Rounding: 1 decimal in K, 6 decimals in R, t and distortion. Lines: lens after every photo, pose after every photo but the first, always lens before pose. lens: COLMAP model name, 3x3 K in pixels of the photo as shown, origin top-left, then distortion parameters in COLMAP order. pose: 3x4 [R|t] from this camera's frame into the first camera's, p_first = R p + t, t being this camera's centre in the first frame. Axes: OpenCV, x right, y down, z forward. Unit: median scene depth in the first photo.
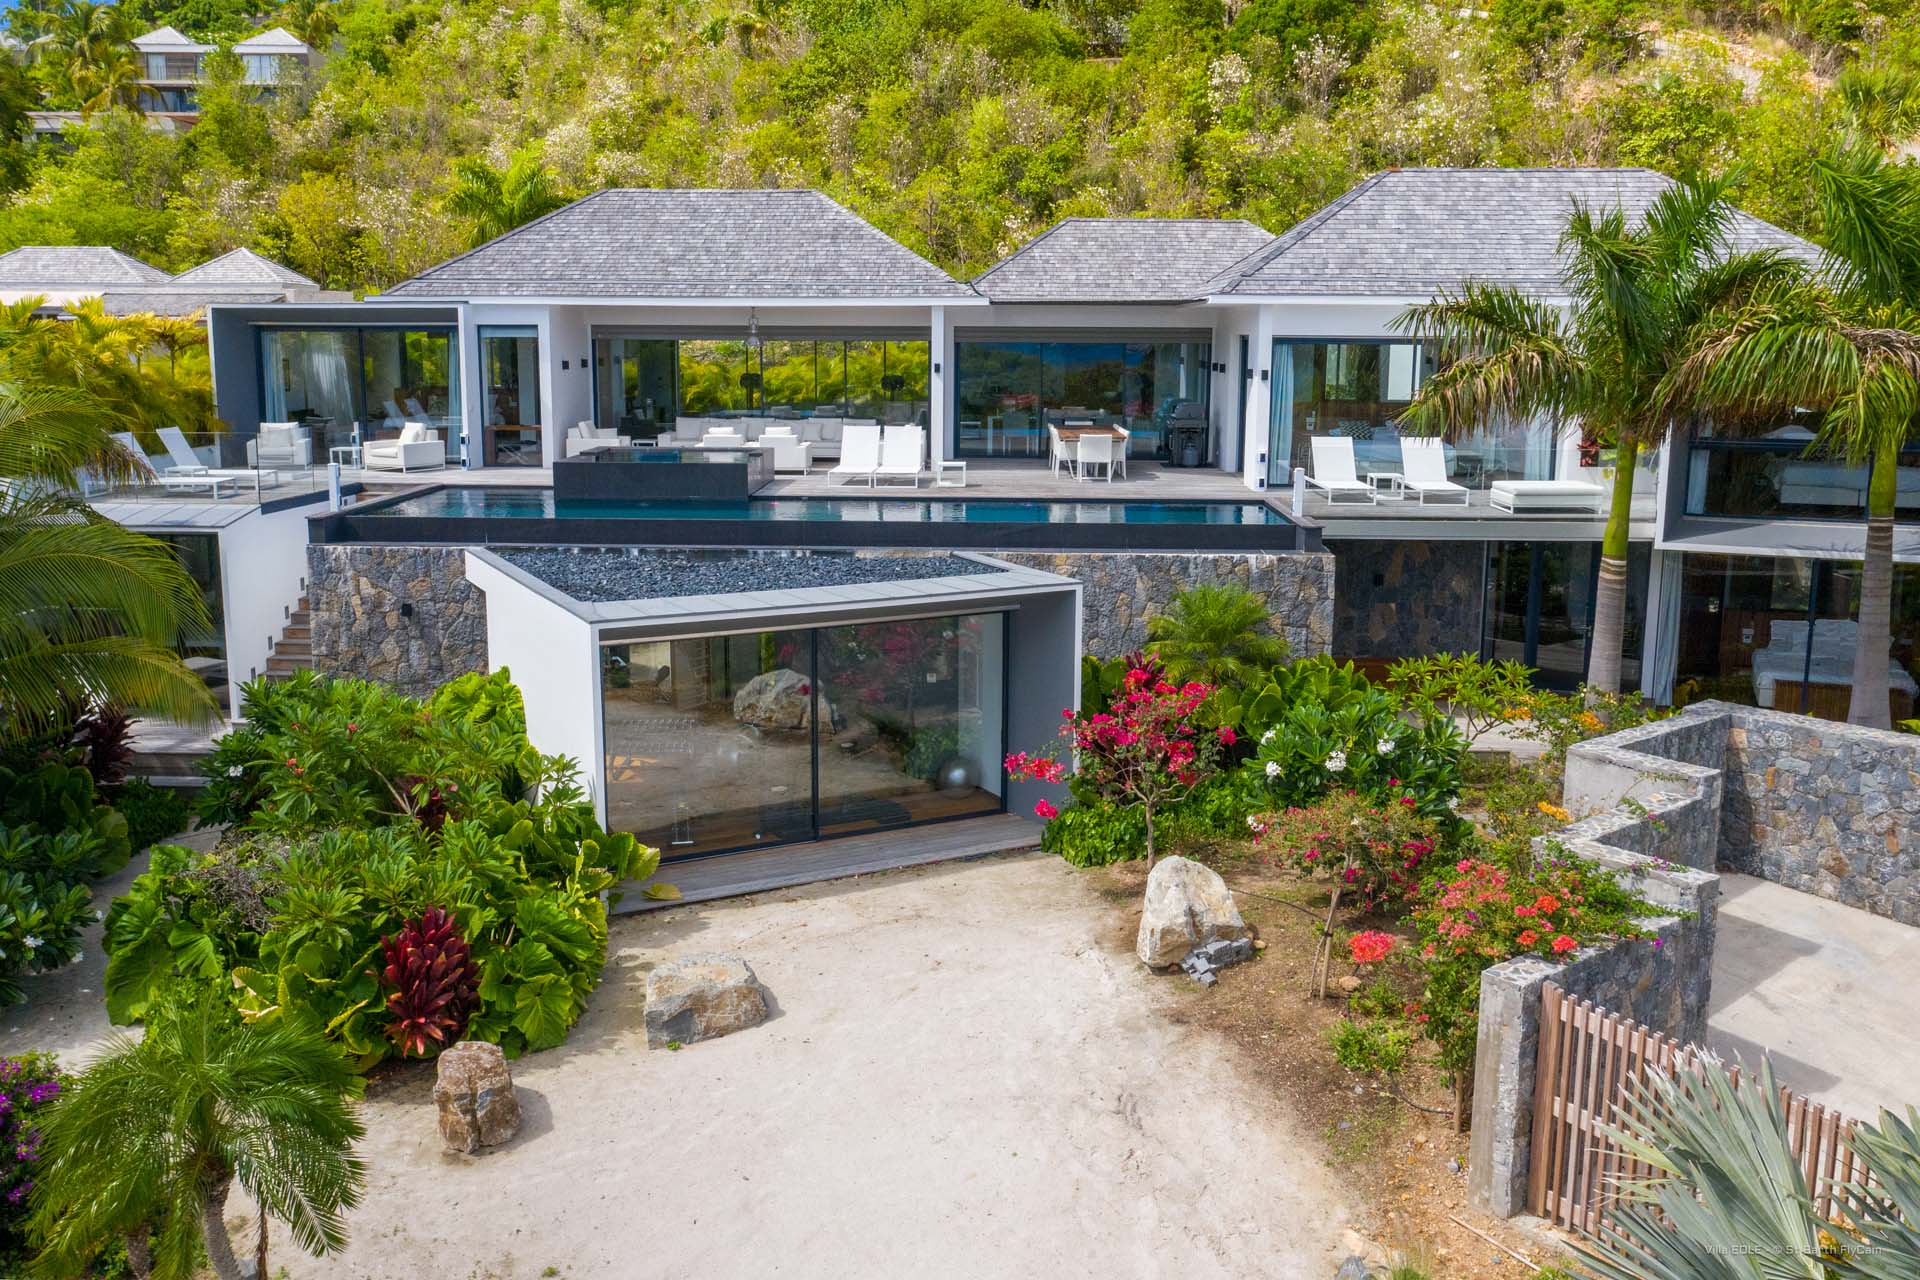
lens RADIAL K [[1610.6, 0, 934.2], [0, 1610.6, 641.9], [0, 0, 1]] dist [-0.010938, -0.008250]
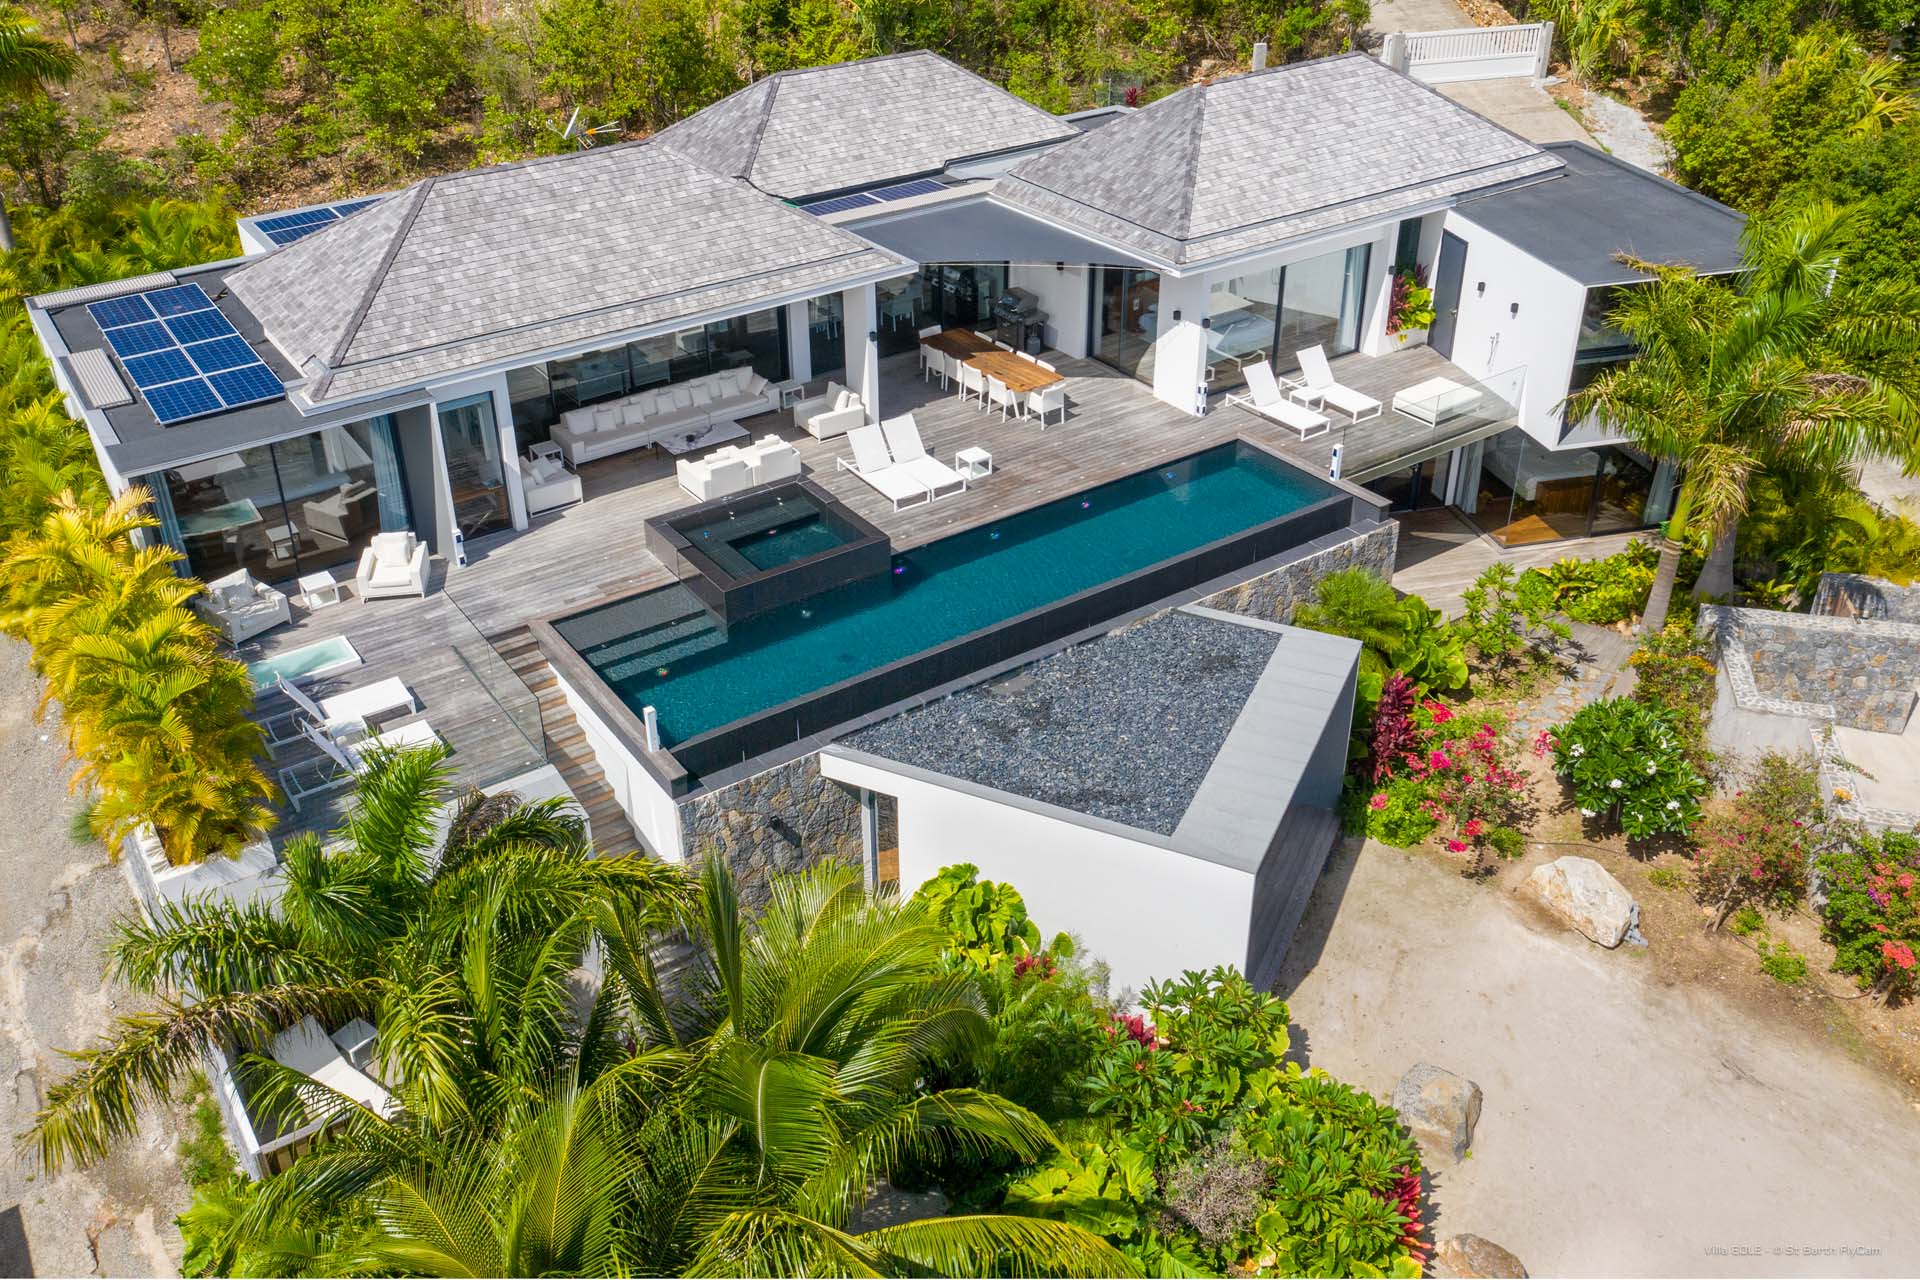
lens RADIAL K [[1616.9, 0, 887.2], [0, 1616.9, 592.1], [0, 0, 1]] dist [-0.005335, -0.003147]
pose [[0.812034, -0.312973, 0.492594, -0.734396], [0.139187, 0.923547, 0.357334, -0.515003], [-0.566769, -0.221605, 0.793514, 0.179806]]
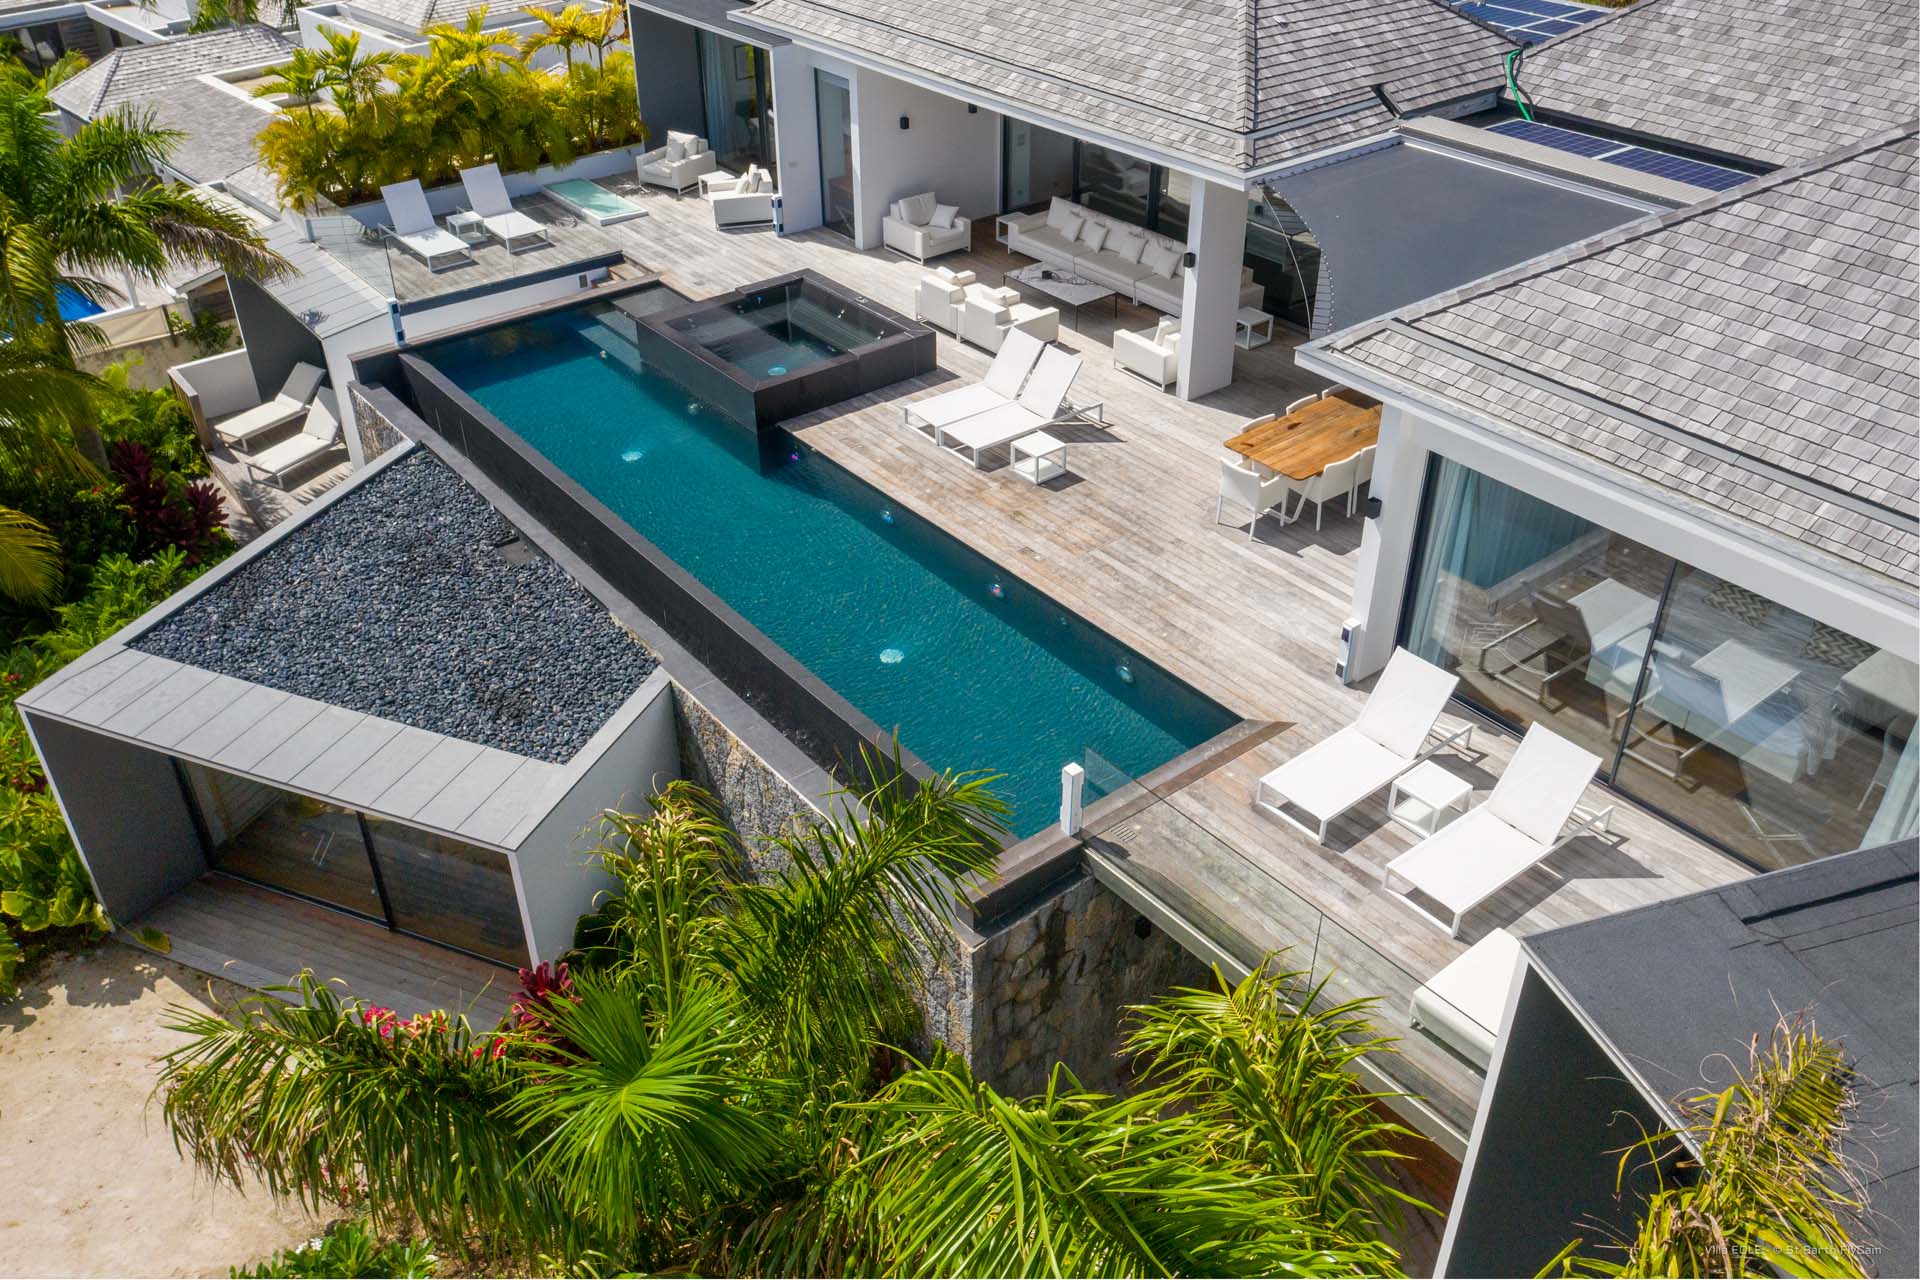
lens RADIAL K [[1545.6, 0, 945.7], [0, 1545.6, 640.7], [0, 0, 1]] dist [-0.008707, -0.003562]
pose [[0.648315, 0.417407, -0.636756, 0.551956], [-0.129579, 0.884617, 0.447953, -0.406505], [0.750264, -0.207904, 0.627598, 0.639277]]
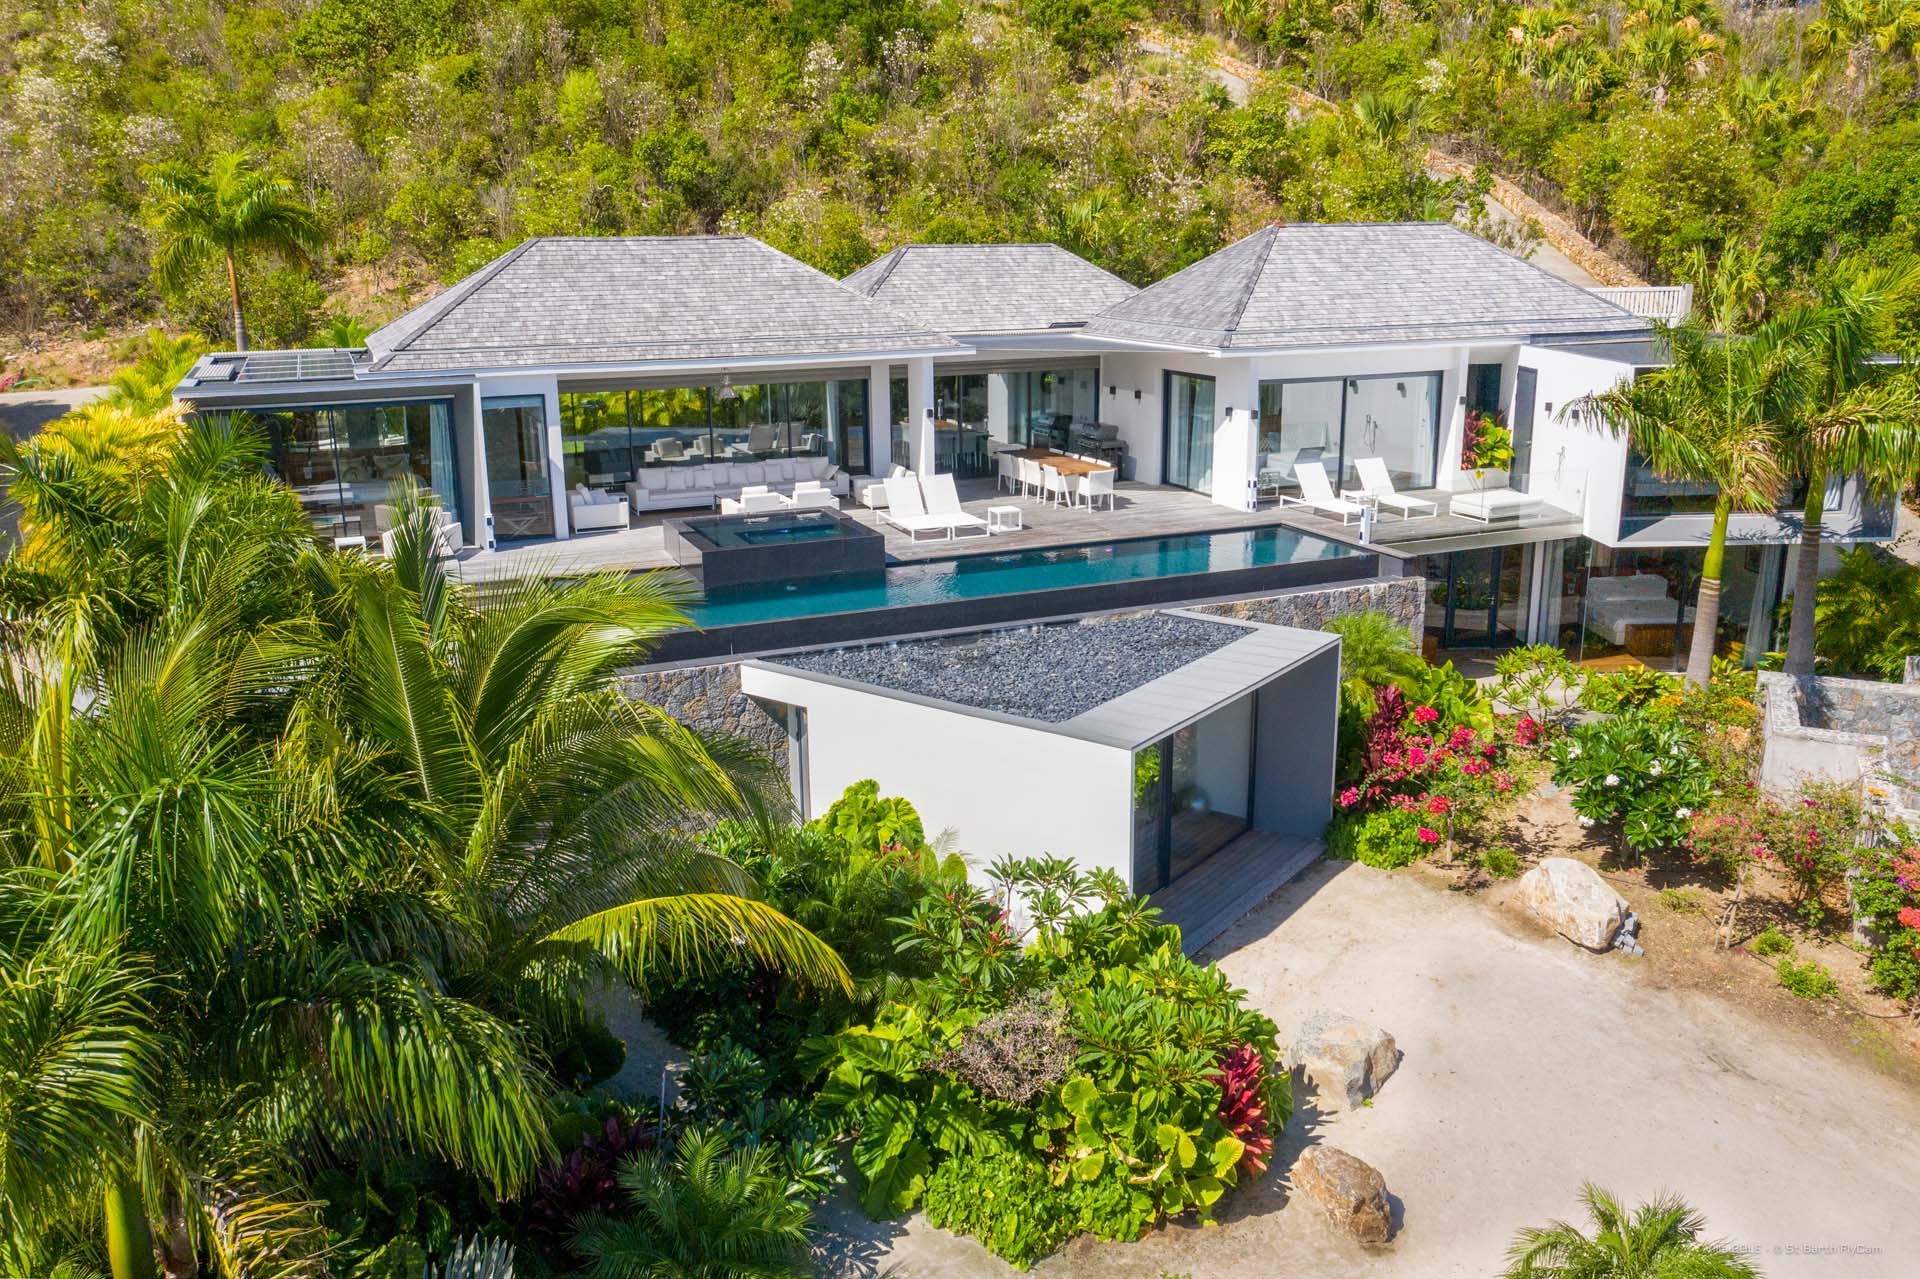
lens RADIAL K [[1499.8, 0, 954.2], [0, 1499.8, 648.6], [0, 0, 1]] dist [-0.009070, -0.002087]
pose [[0.901861, -0.129976, 0.412012, -0.558016], [0.097894, 0.990346, 0.098138, -0.146383], [-0.420790, -0.048174, 0.905878, 0.092374]]
